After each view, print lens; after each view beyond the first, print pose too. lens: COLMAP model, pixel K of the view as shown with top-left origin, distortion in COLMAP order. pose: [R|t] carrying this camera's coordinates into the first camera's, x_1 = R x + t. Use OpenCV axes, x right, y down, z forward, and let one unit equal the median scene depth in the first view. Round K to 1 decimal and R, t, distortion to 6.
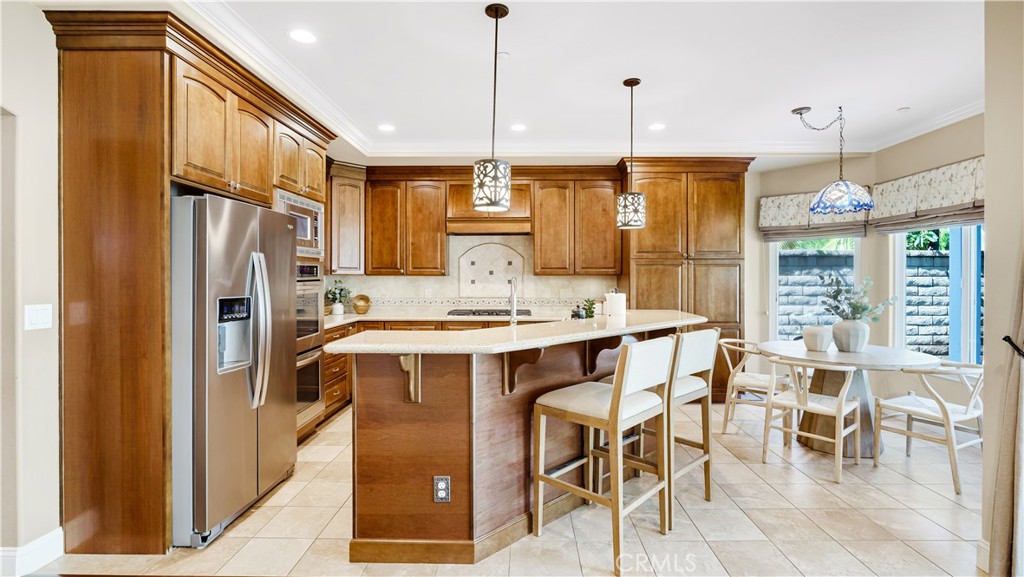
lens RADIAL K [[467.7, 0, 517.5], [0, 467.7, 281.7], [0, 0, 1]] dist [-0.017780, 0.009025]
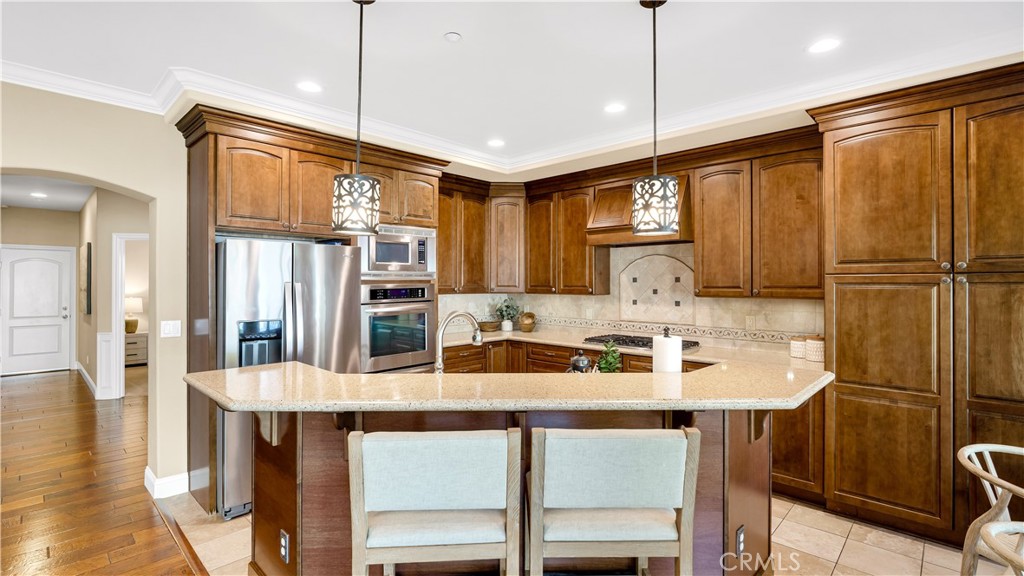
lens RADIAL K [[467.7, 0, 517.5], [0, 467.7, 281.2], [0, 0, 1]] dist [-0.017780, 0.009025]
pose [[0.734721, -0.003289, -0.678362, 0.358006], [-0.006397, 0.999910, -0.011776, -0.029708], [0.678340, 0.012992, 0.734634, 0.287145]]
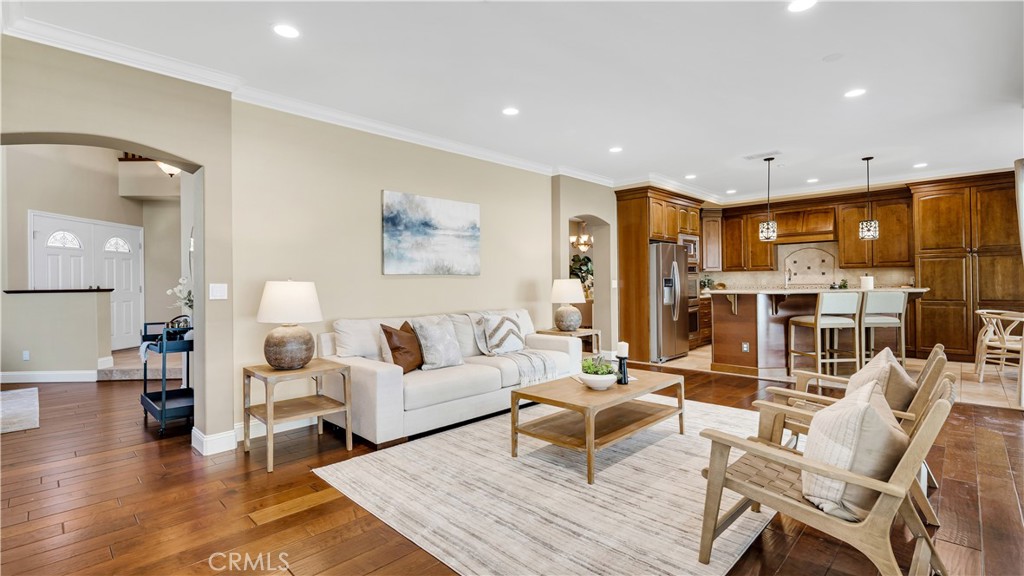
lens RADIAL K [[467.7, 0, 517.5], [0, 467.7, 281.2], [0, 0, 1]] dist [-0.017780, 0.009025]
pose [[0.727692, -0.012881, -0.685783, 0.327756], [0.006908, 0.999911, -0.011450, 0.039020], [0.685870, 0.003595, 0.727716, -0.835032]]
